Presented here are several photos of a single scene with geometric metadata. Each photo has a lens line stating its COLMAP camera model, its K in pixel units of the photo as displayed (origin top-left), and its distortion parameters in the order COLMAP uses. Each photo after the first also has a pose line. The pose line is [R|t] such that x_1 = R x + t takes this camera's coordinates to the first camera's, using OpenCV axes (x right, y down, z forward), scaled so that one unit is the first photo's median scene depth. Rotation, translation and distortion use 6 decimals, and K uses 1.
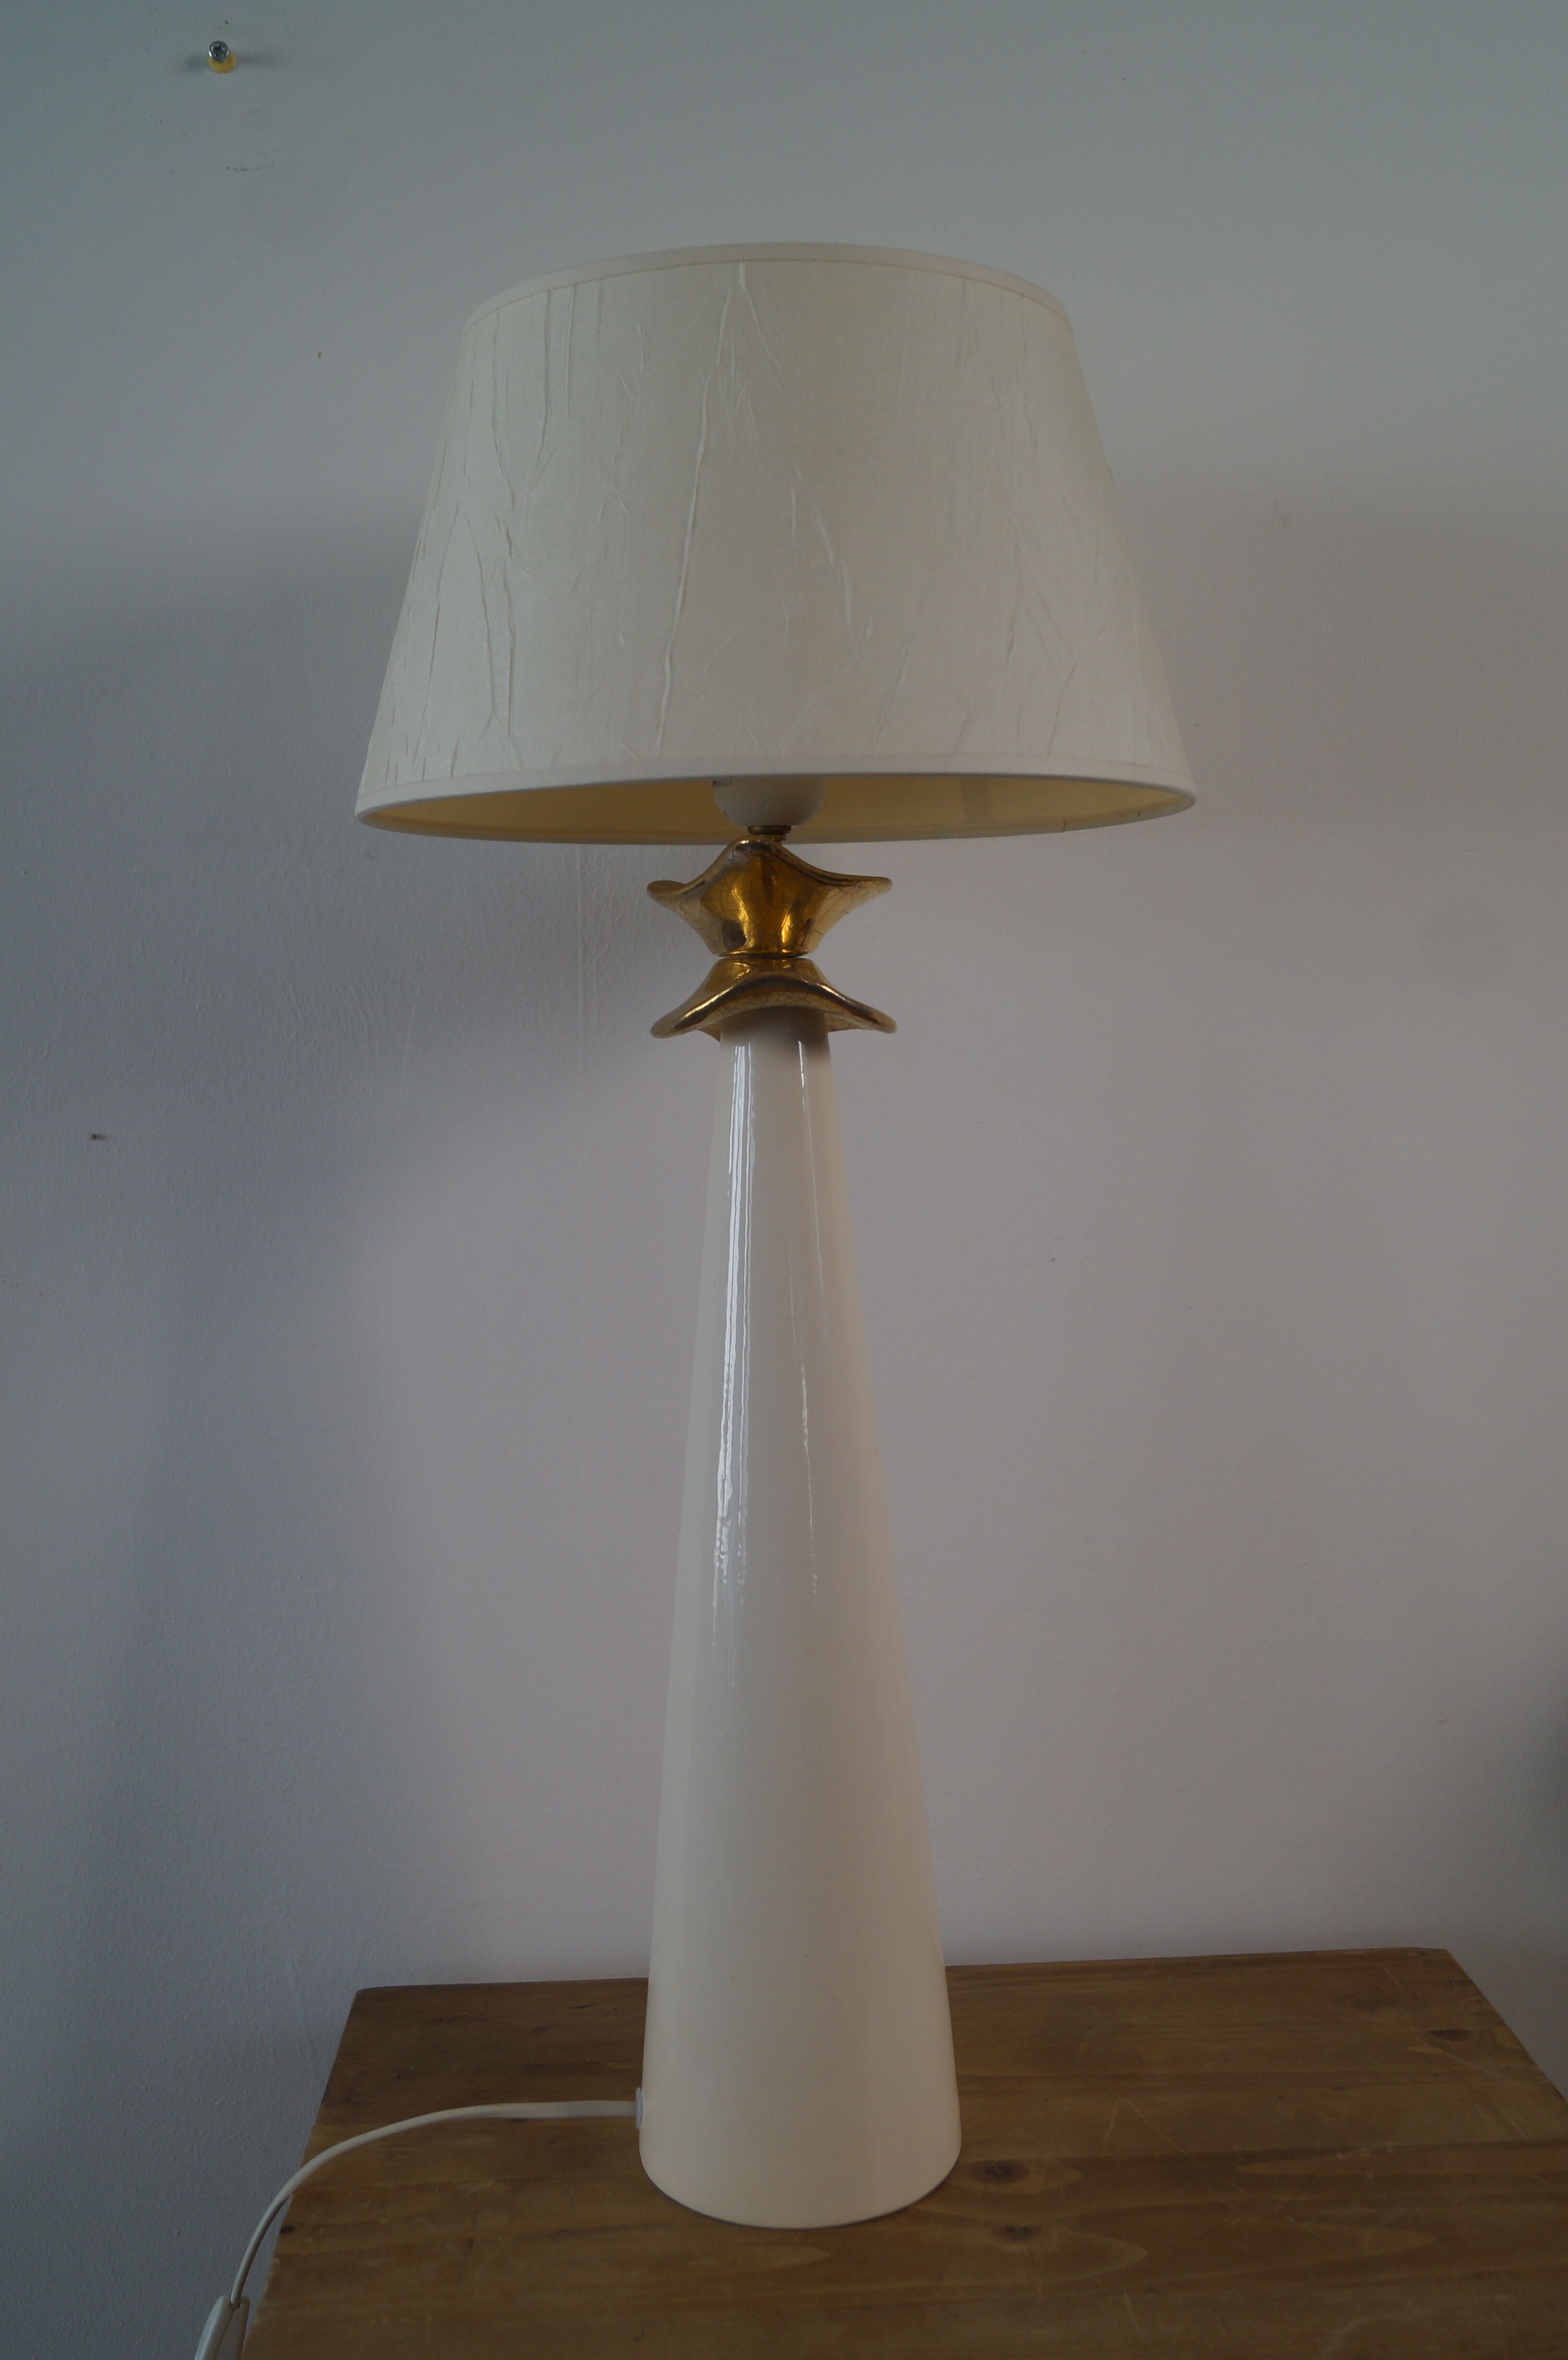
lens RADIAL K [[2212.1, 0, 792.2], [0, 2212.1, 1180.0], [0, 0, 1]] dist [0.011456, -0.010413]
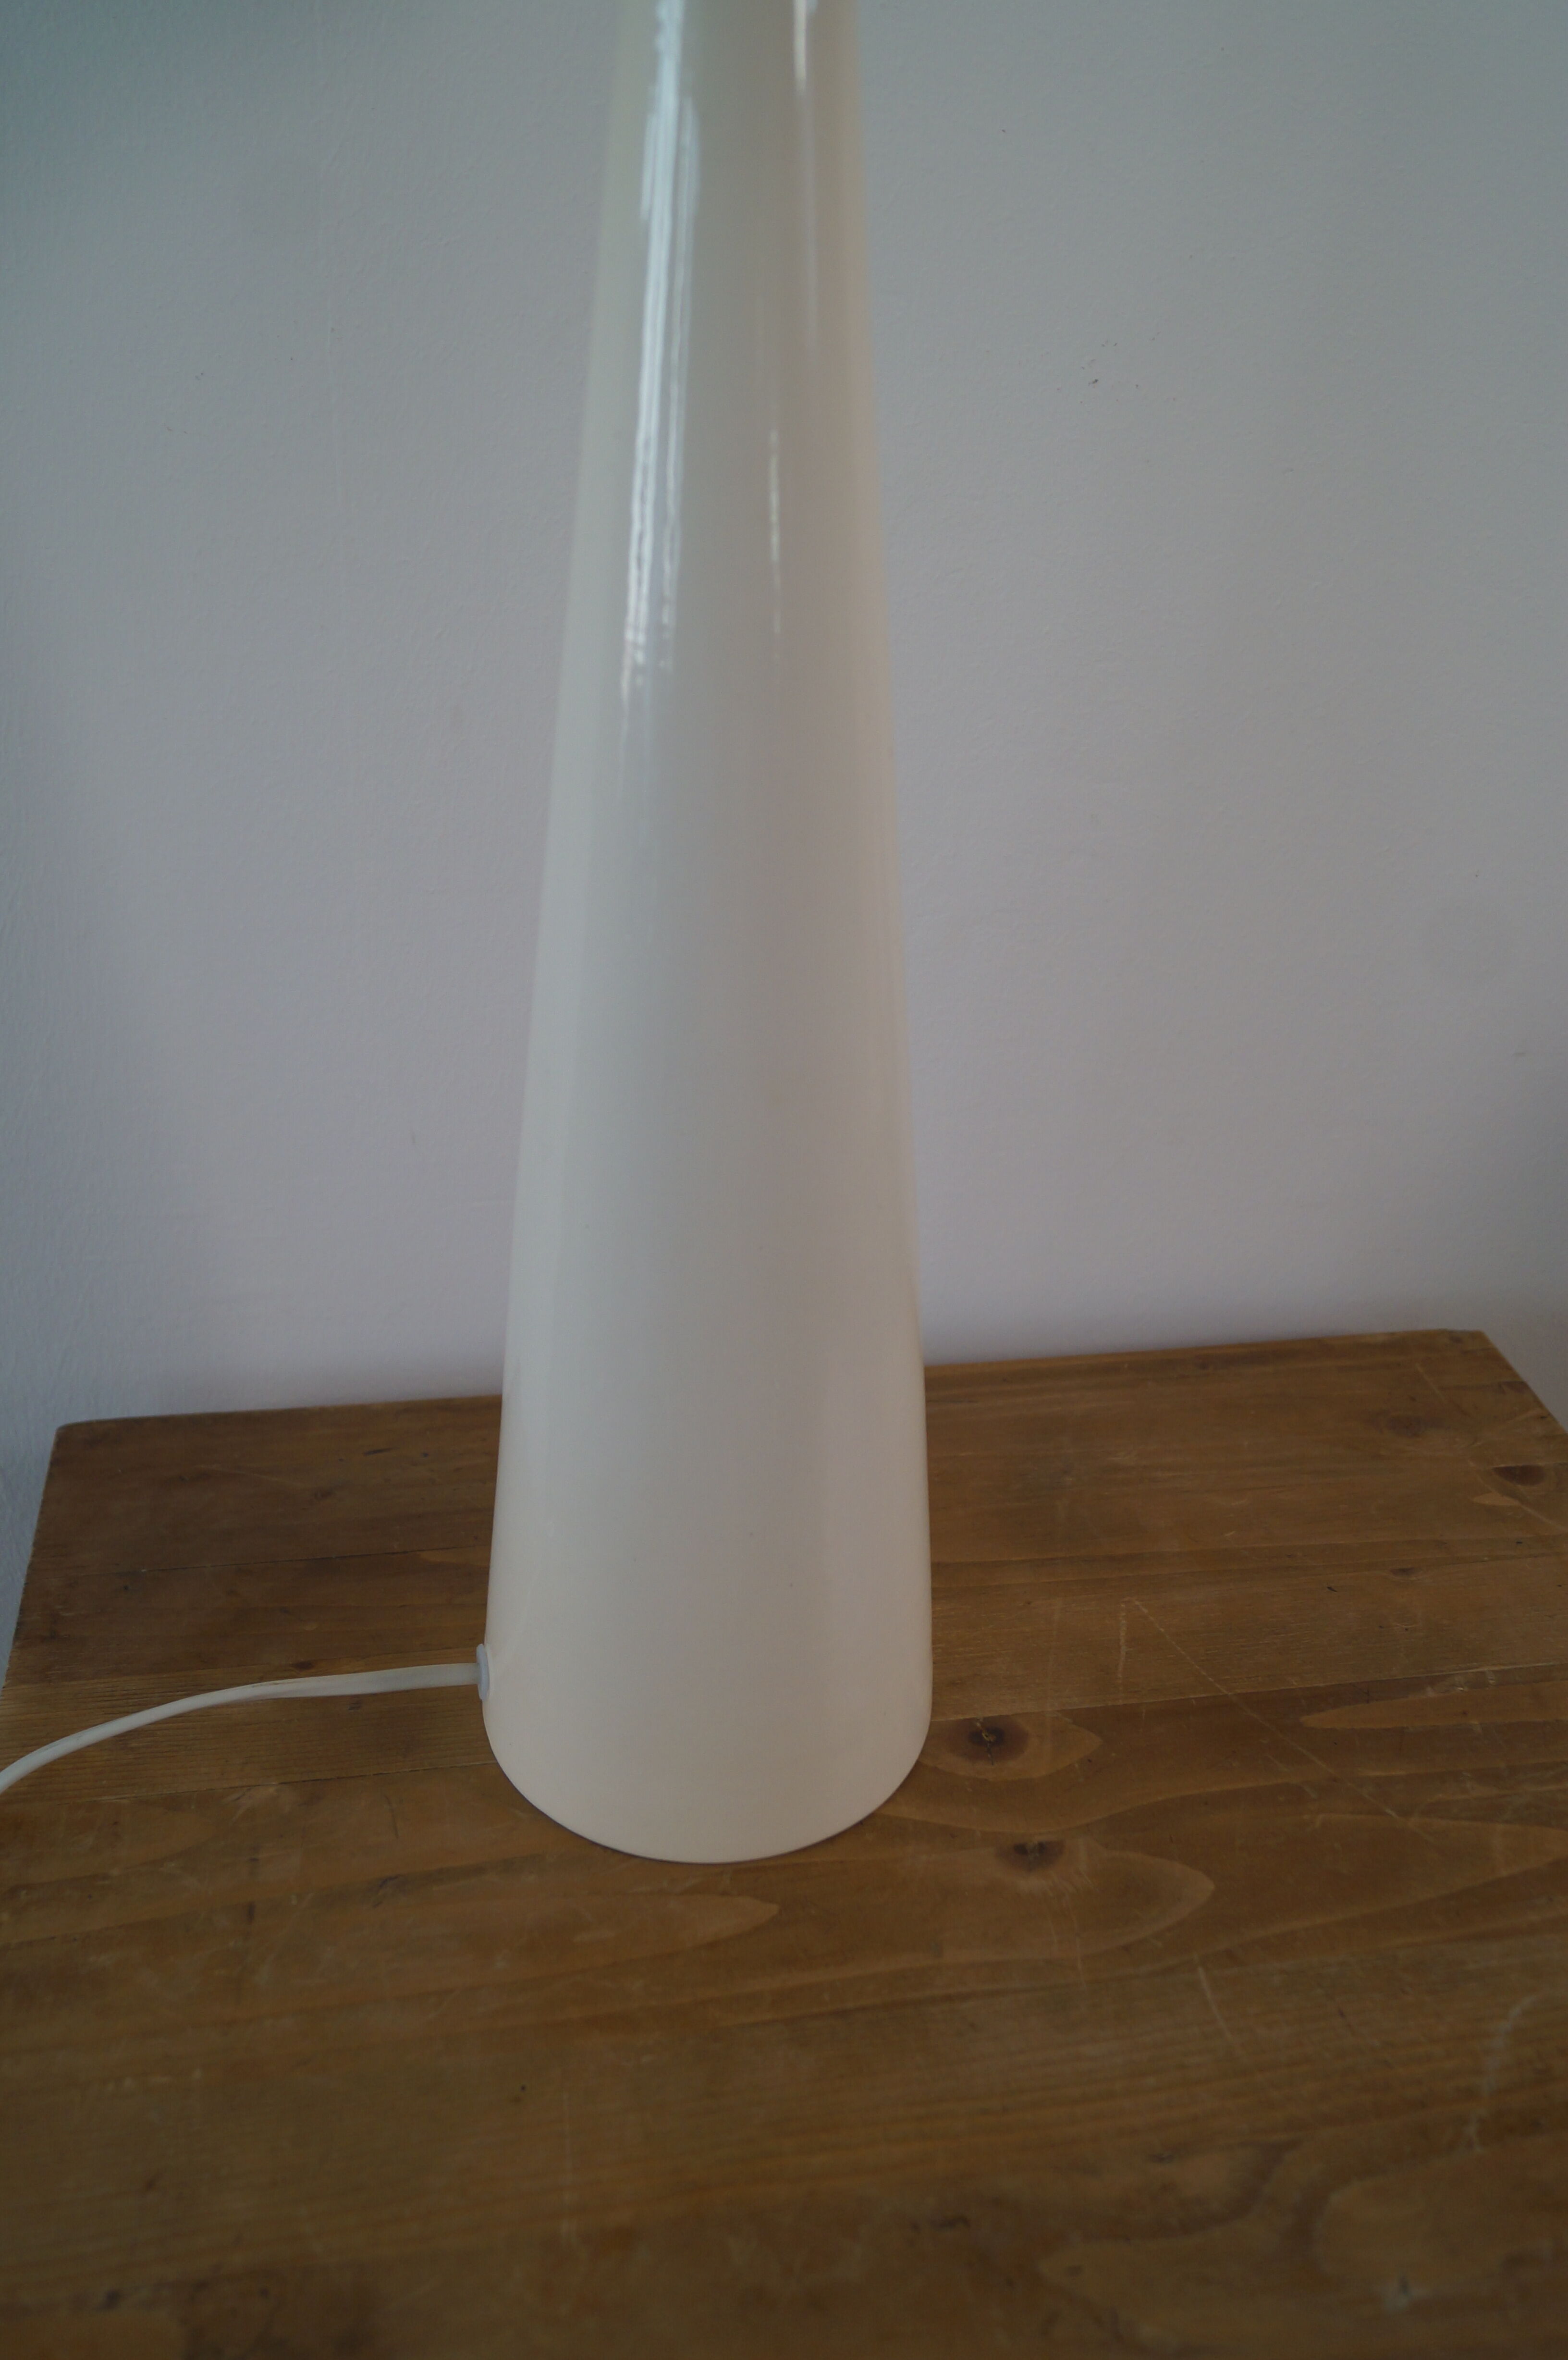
lens RADIAL K [[2104.4, 0, 784.0], [0, 2104.4, 1180.0], [0, 0, 1]] dist [0.004728, -0.004290]
pose [[0.991149, -0.008907, 0.132452, -0.065249], [-0.047007, 0.909552, 0.412922, -0.000842], [-0.124150, -0.415494, 0.901084, 0.482340]]
